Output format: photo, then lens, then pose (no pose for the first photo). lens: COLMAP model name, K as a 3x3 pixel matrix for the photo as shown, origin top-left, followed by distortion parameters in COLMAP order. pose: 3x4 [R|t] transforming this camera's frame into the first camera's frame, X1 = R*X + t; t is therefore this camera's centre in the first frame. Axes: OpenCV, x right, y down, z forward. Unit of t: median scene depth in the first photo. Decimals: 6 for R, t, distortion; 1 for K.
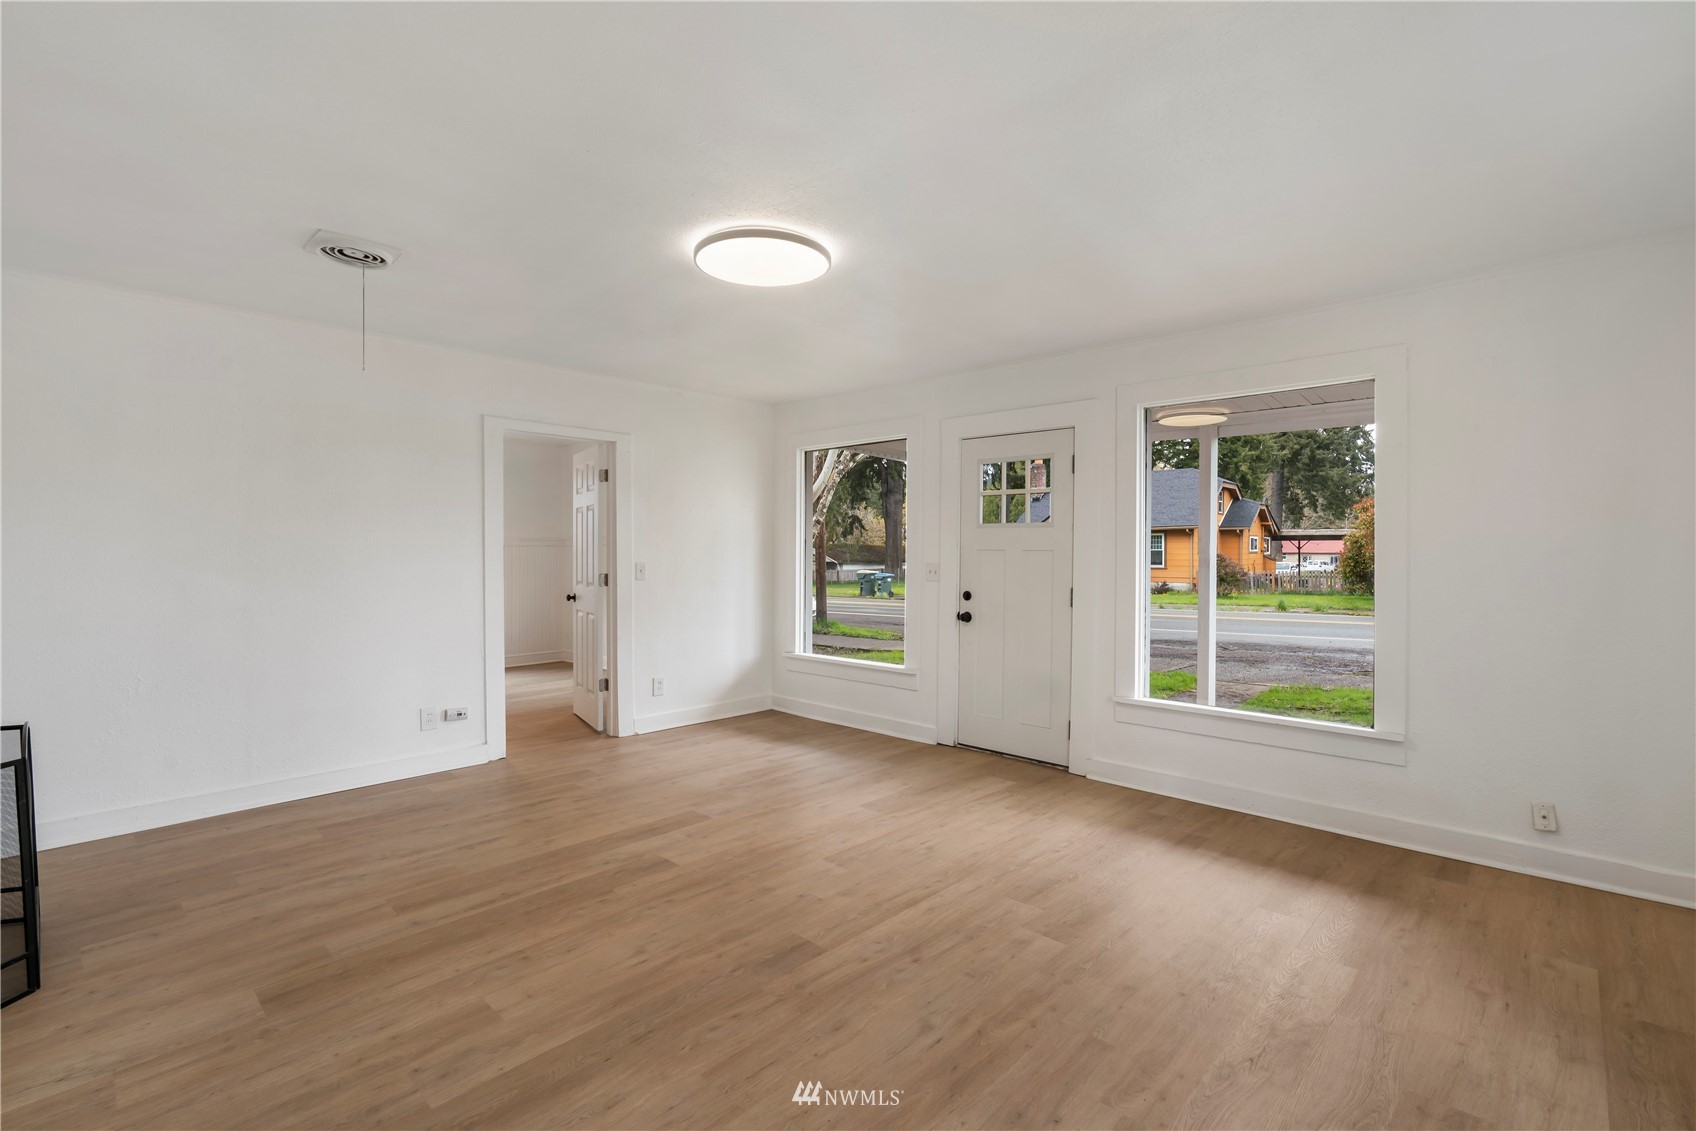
lens RADIAL K [[762.9, 0, 848.0], [0, 762.9, 565.5], [0, 0, 1]] dist [-0.011863, 0.009201]
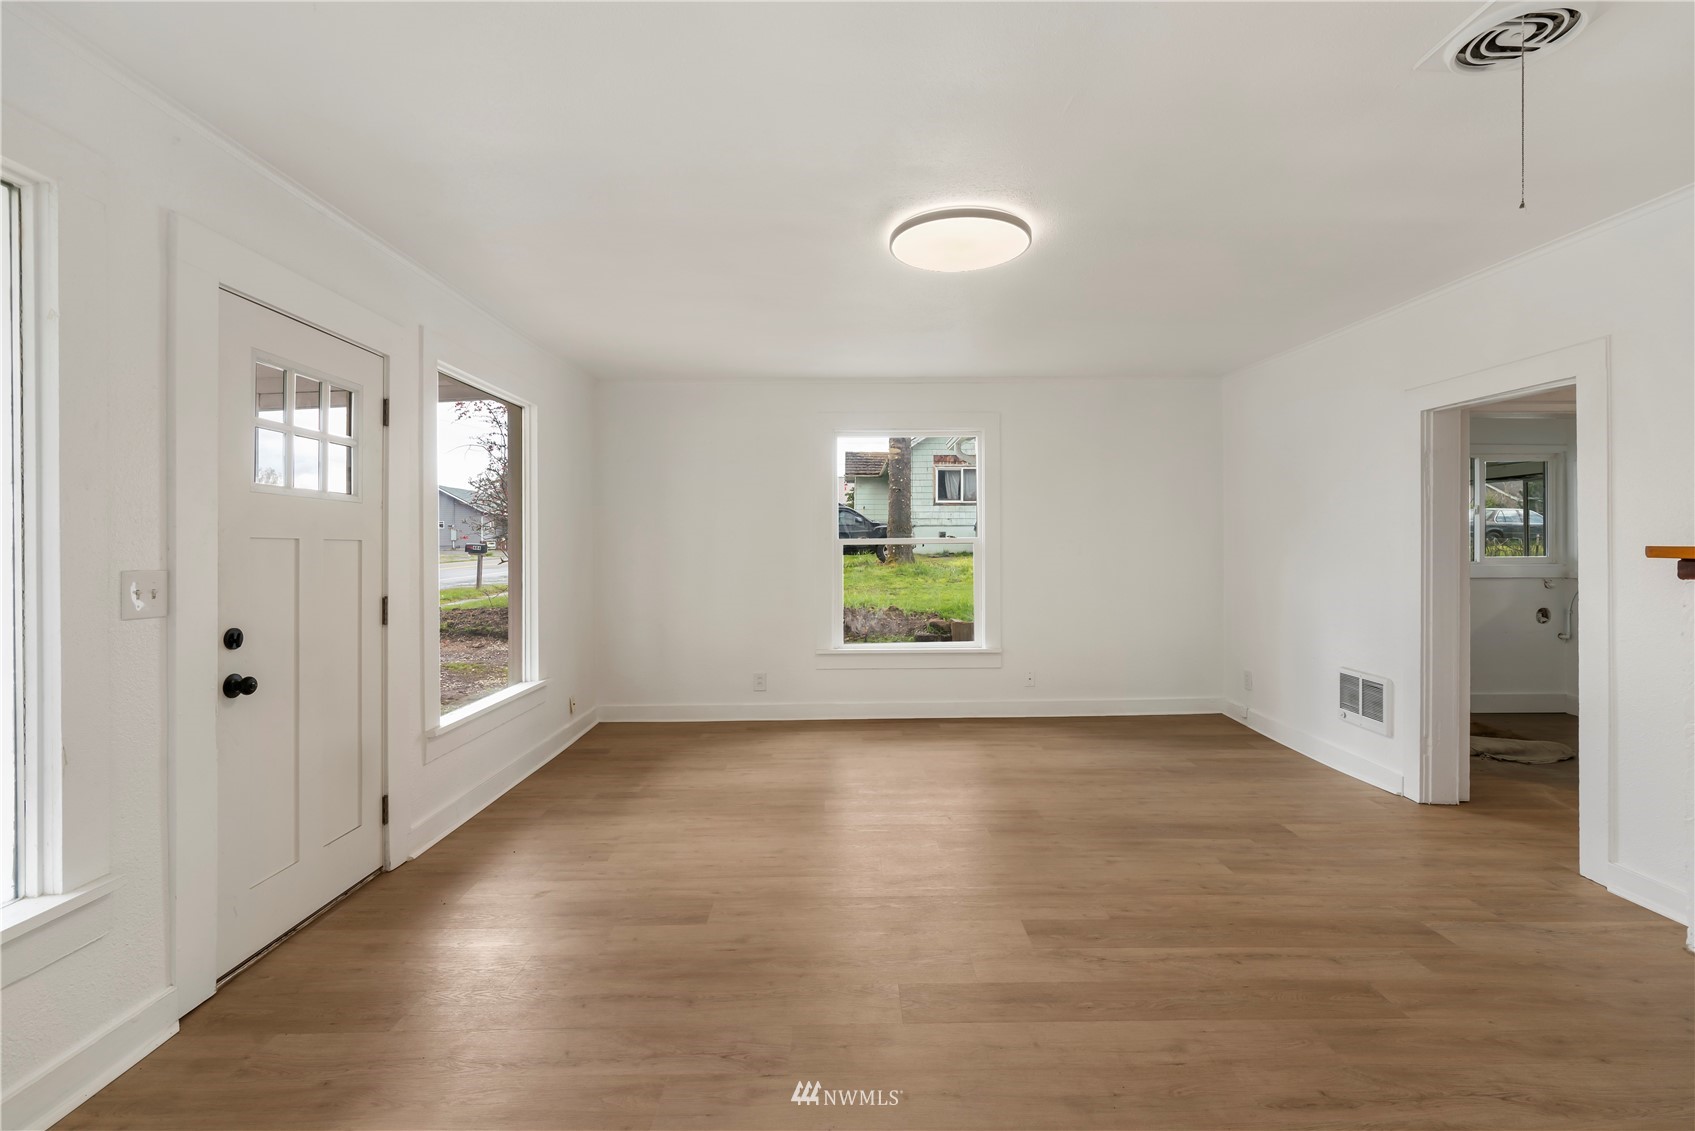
lens RADIAL K [[759.6, 0, 850.6], [0, 759.6, 552.3], [0, 0, 1]] dist [-0.010671, 0.005723]
pose [[-0.694786, -0.005888, 0.719193, -0.735852], [0.013923, 0.999669, 0.021635, -0.028469], [-0.719082, 0.025045, -0.694474, 1.827838]]
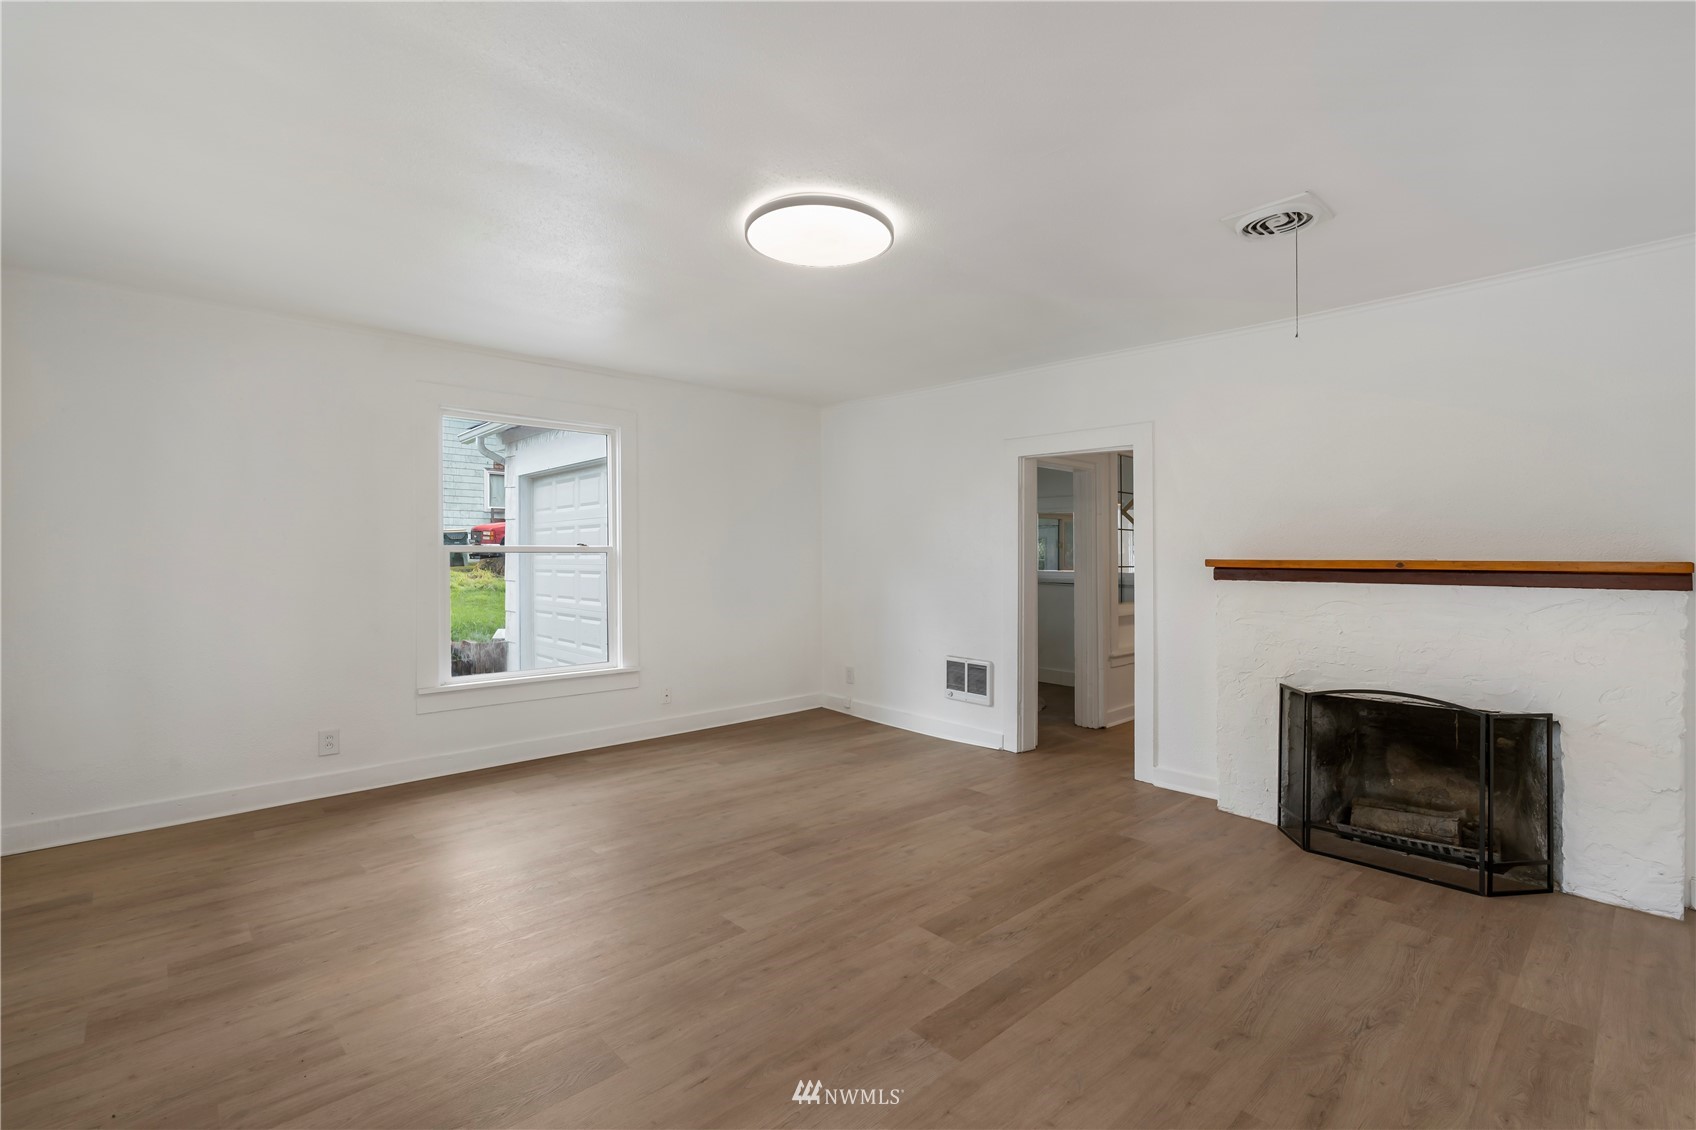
lens RADIAL K [[762.9, 0, 848.0], [0, 762.9, 565.0], [0, 0, 1]] dist [-0.011863, 0.009201]
pose [[-0.997946, -0.007634, 0.063600, -0.209623], [-0.005974, 0.999638, 0.026250, -0.025578], [-0.063777, 0.025816, -0.997630, 1.972060]]
